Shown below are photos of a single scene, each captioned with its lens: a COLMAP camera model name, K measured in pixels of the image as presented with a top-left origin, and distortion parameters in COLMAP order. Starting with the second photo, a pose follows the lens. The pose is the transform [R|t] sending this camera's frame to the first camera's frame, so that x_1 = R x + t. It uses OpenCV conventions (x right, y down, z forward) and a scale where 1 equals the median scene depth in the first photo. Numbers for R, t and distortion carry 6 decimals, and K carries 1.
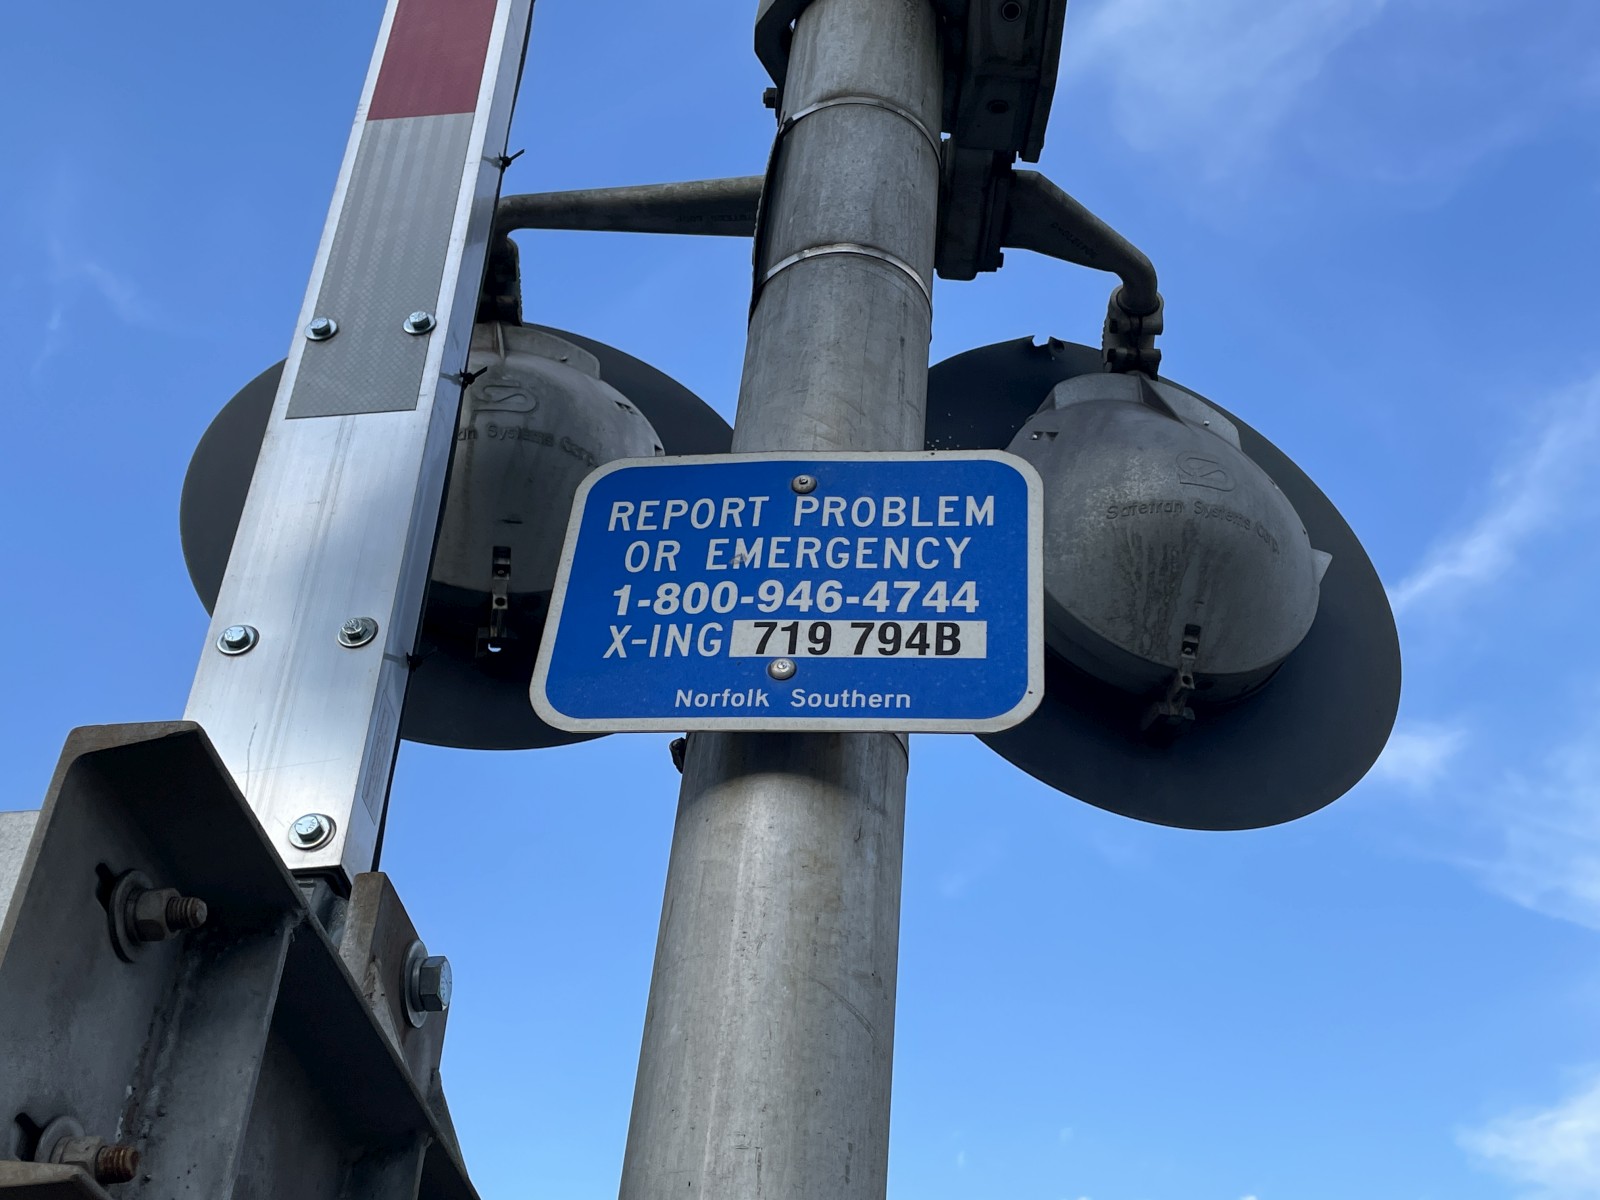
lens RADIAL K [[1789.0, 0, 793.0], [0, 1789.0, 615.2], [0, 0, 1]] dist [0.086137, 0.000000]
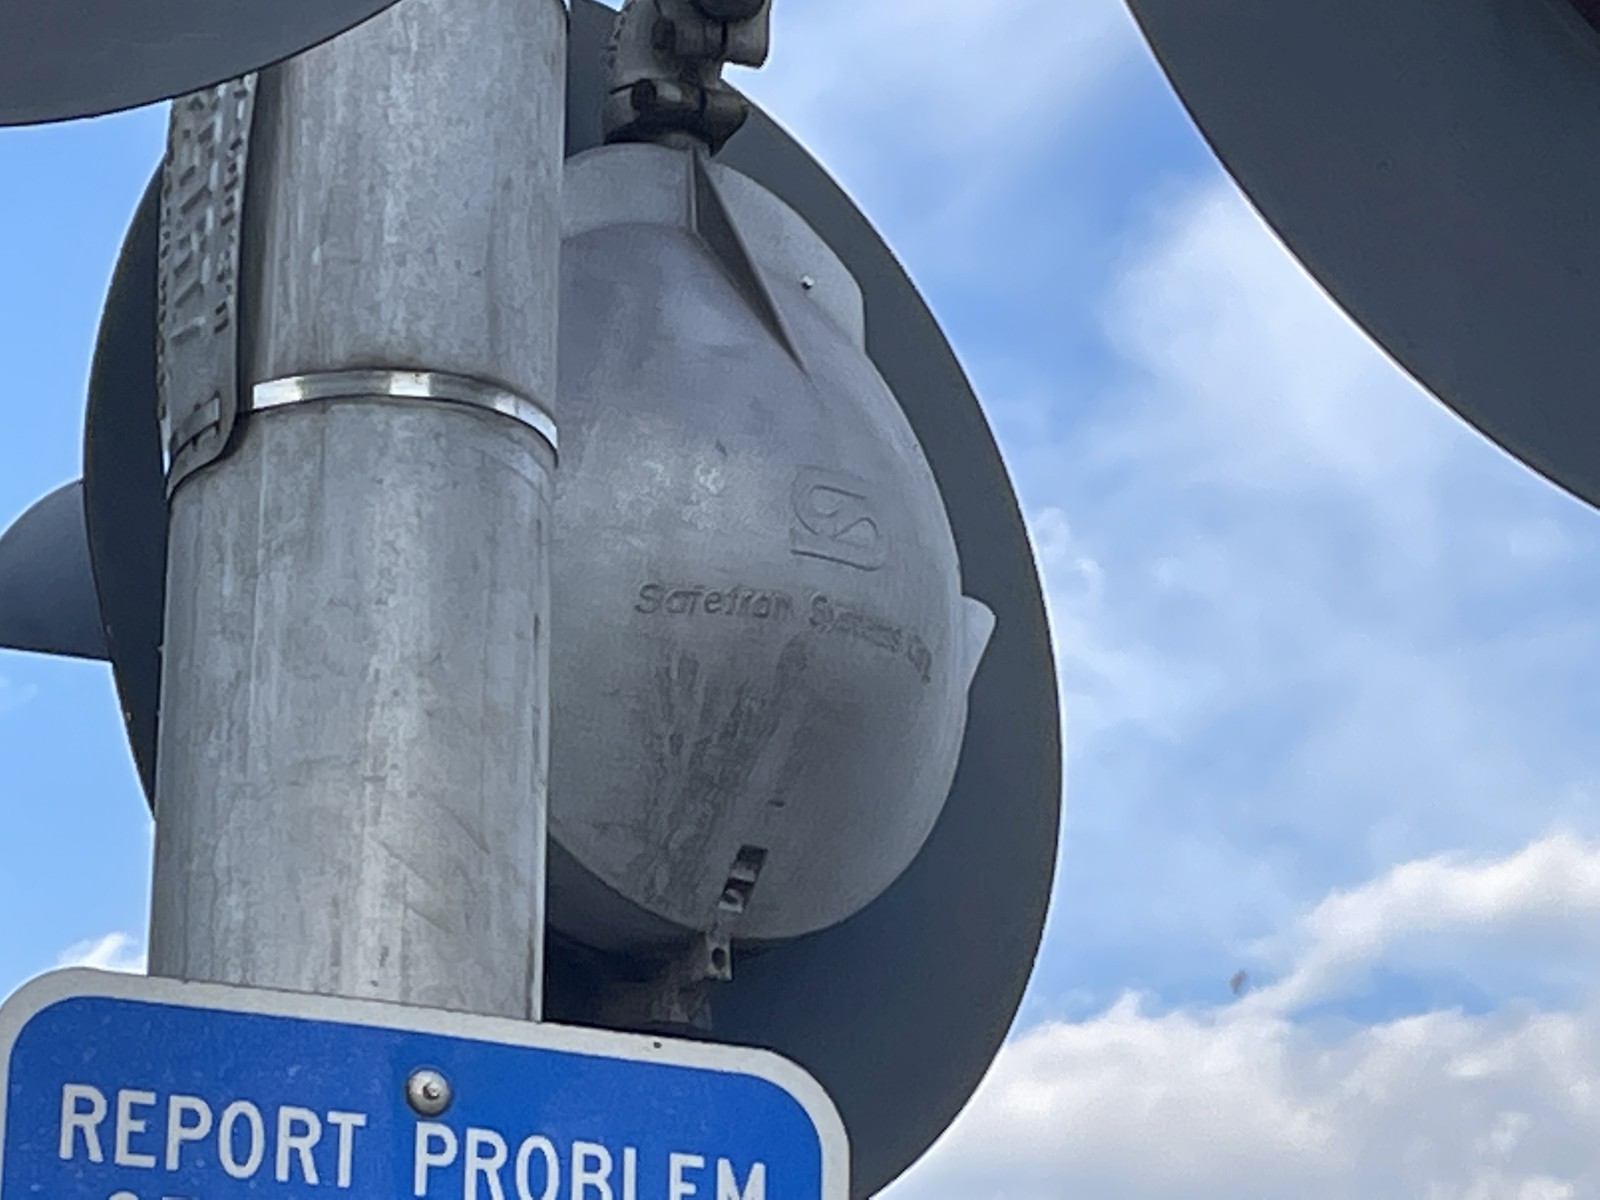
lens RADIAL K [[5947.8, 0, 794.3], [0, 5947.8, 610.3], [0, 0, 1]] dist [0.088671, 0.000000]
pose [[0.898262, 0.098882, 0.428192, -0.547213], [-0.226904, 0.938790, 0.259207, -0.567004], [-0.376351, -0.329994, 0.865716, -0.419858]]
